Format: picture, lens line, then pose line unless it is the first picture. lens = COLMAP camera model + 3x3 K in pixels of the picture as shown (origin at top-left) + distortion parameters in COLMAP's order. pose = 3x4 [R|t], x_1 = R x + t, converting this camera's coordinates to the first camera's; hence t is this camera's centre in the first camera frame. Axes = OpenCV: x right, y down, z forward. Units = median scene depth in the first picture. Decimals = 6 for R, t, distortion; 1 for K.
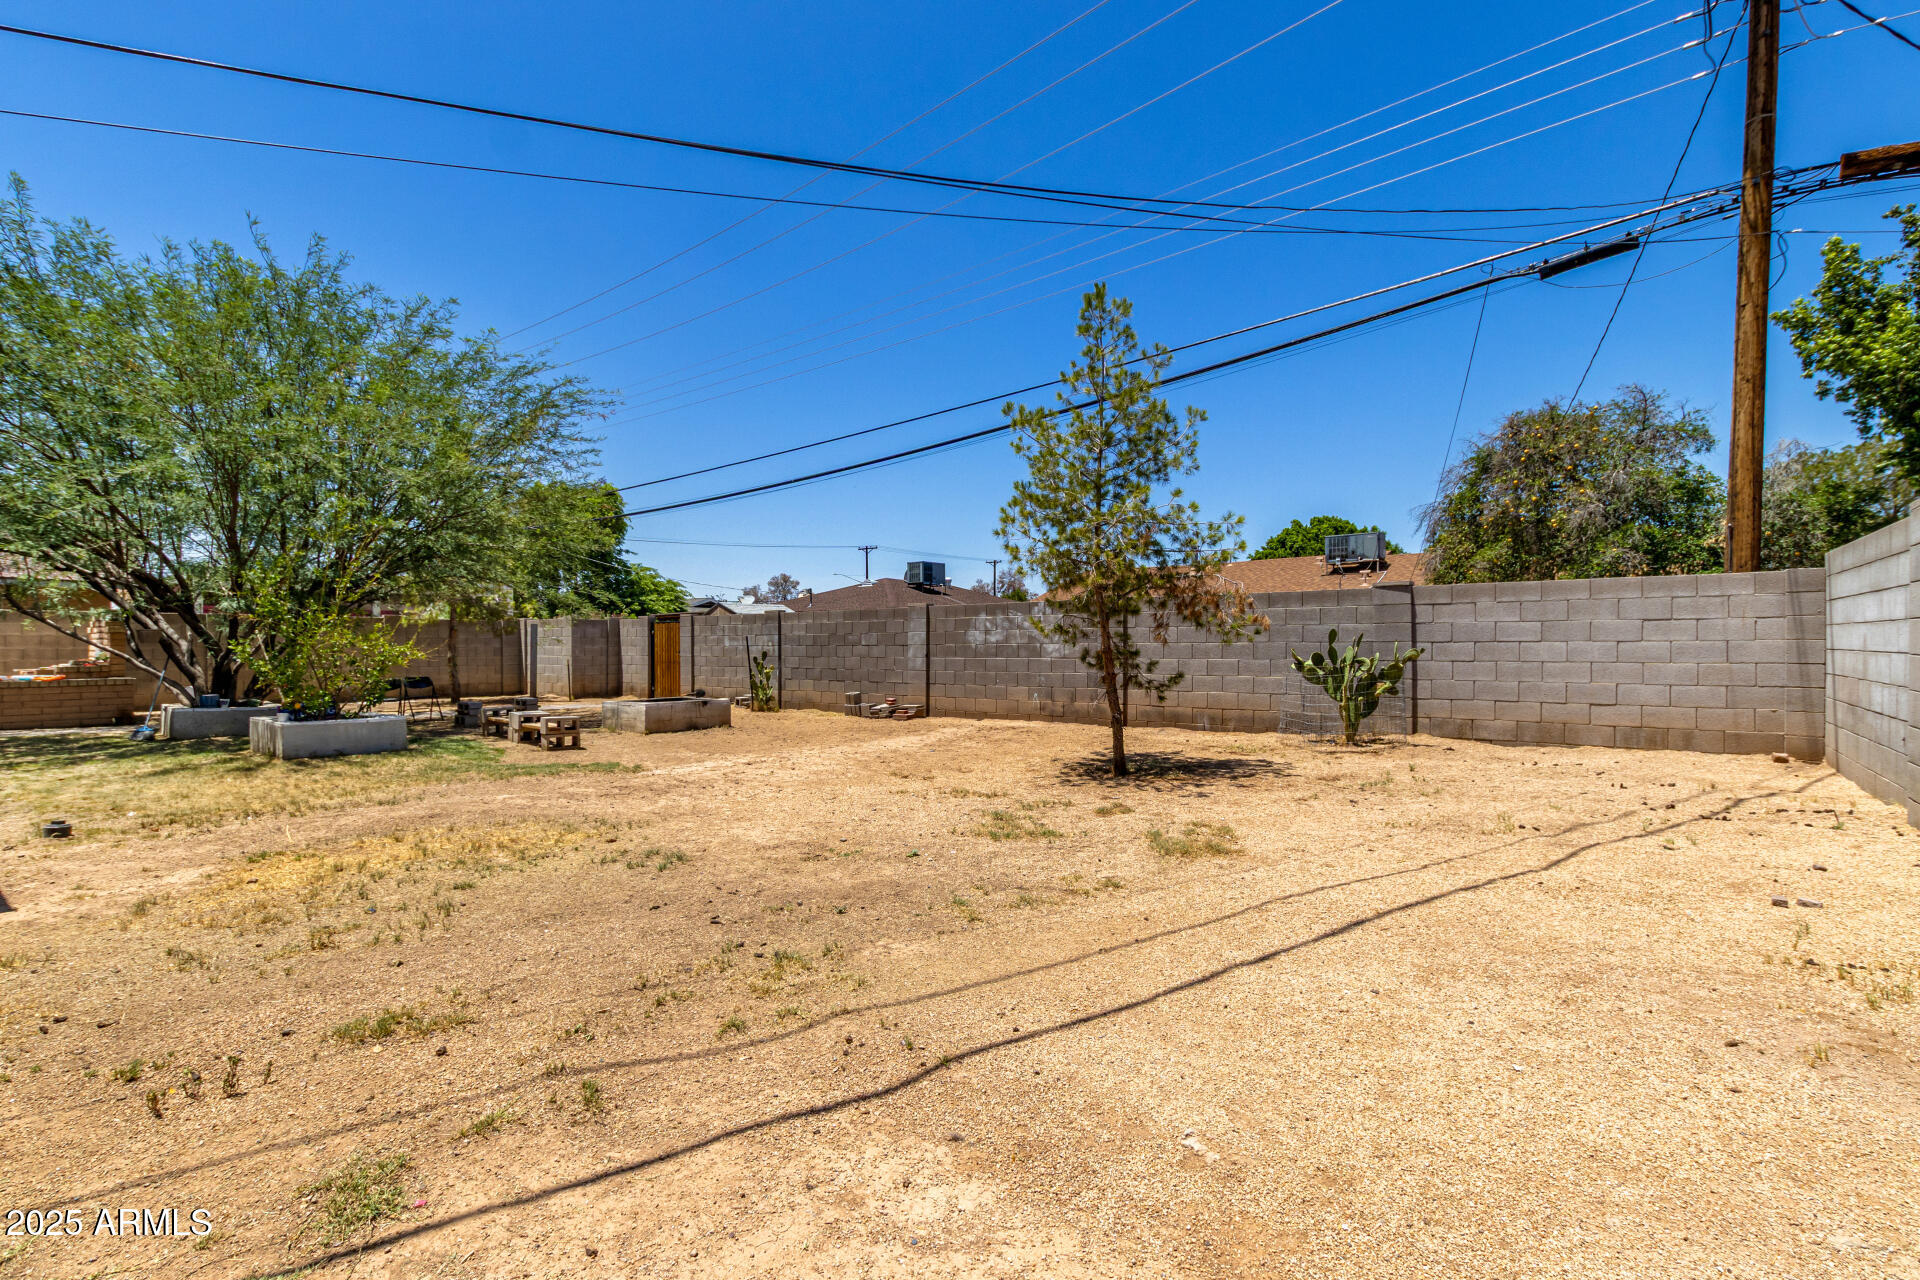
lens RADIAL K [[889.3, 0, 963.7], [0, 889.3, 645.8], [0, 0, 1]] dist [0.009191, -0.000057]
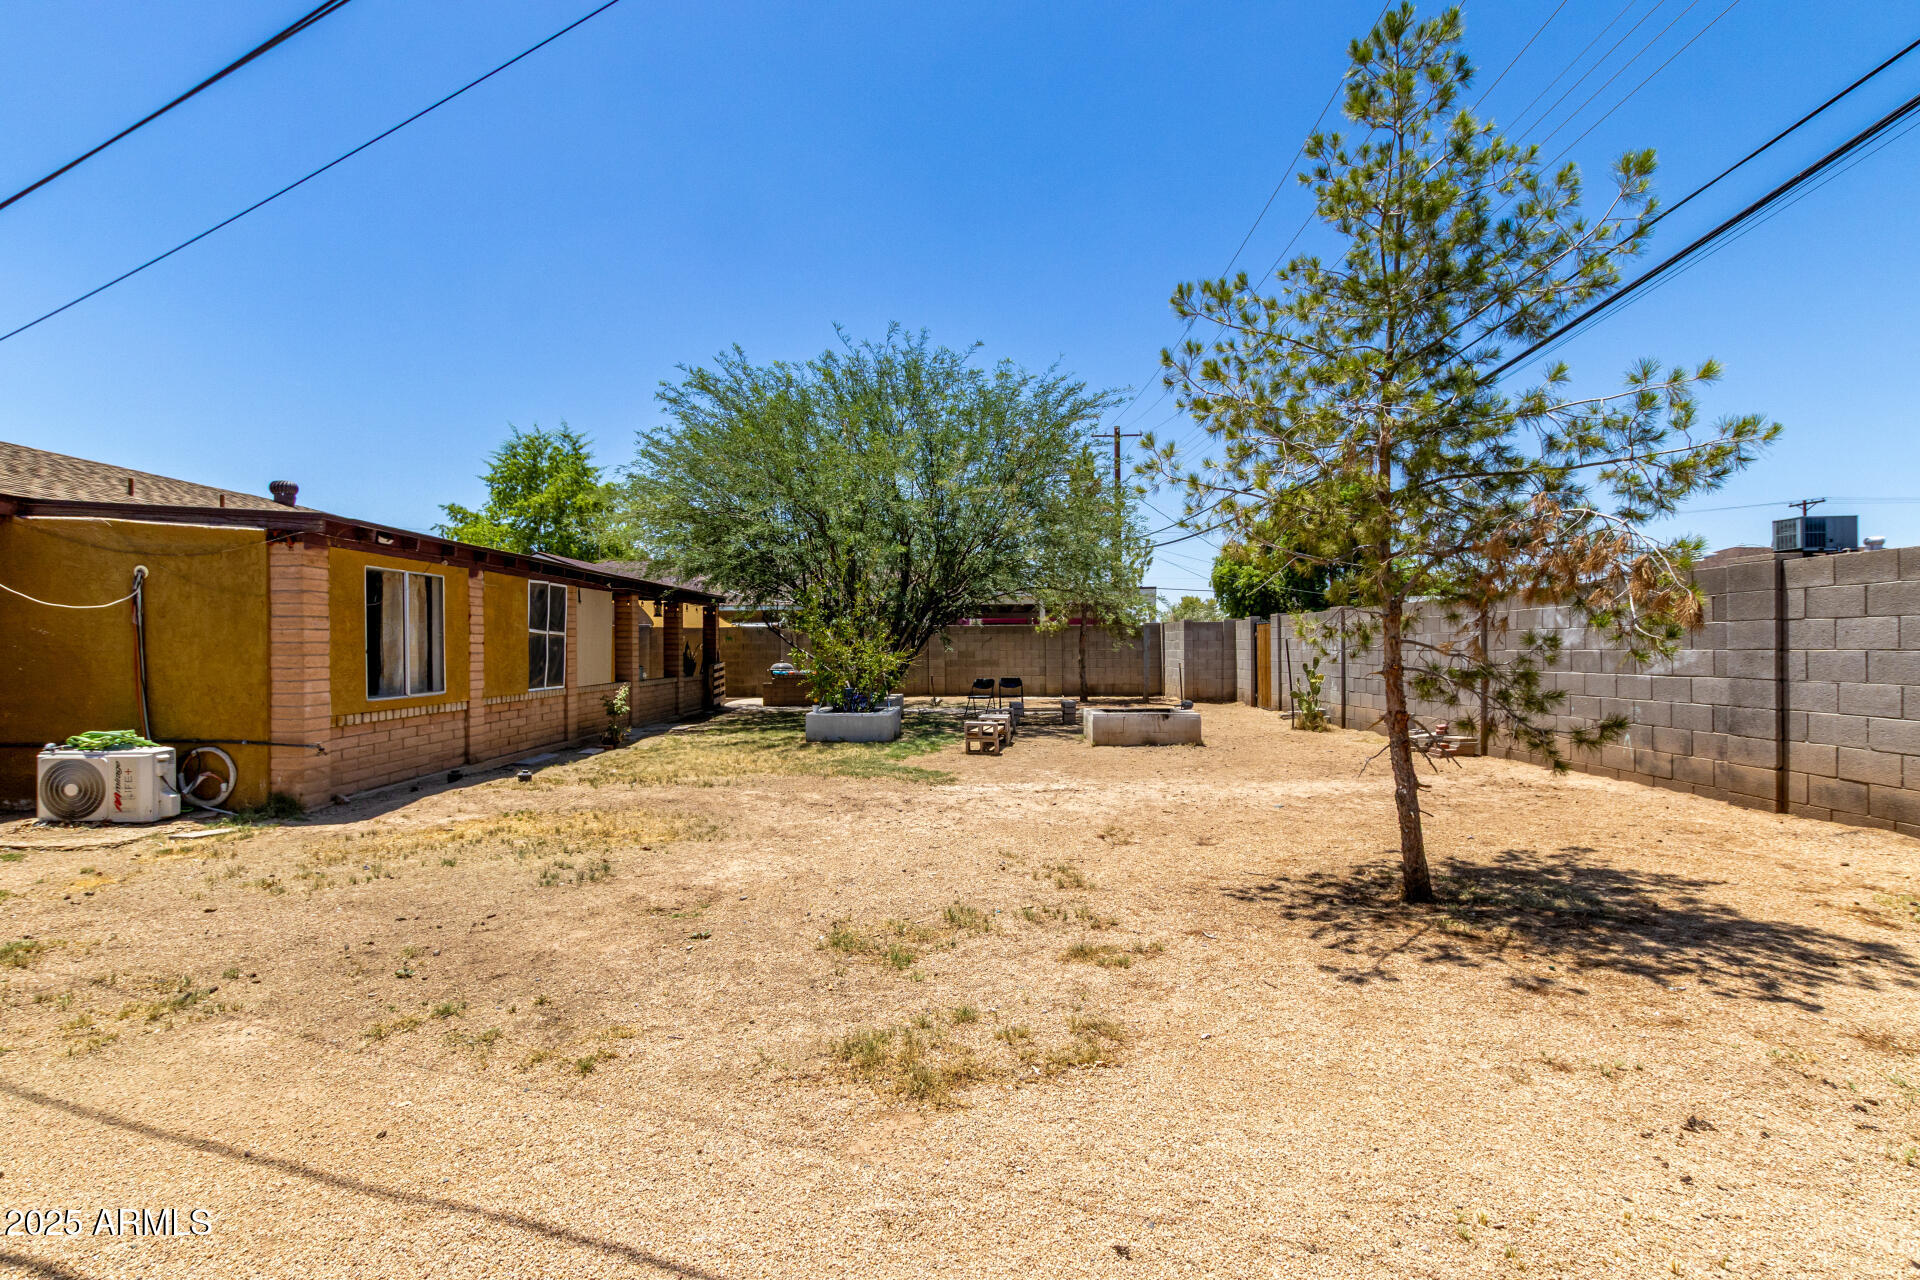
lens RADIAL K [[889.3, 0, 960.9], [0, 889.3, 639.6], [0, 0, 1]] dist [0.009191, -0.000057]
pose [[0.603218, -0.008187, -0.797534, 0.294767], [0.003665, 0.999965, -0.007493, -0.006354], [0.797568, 0.001597, 0.603227, 0.302304]]
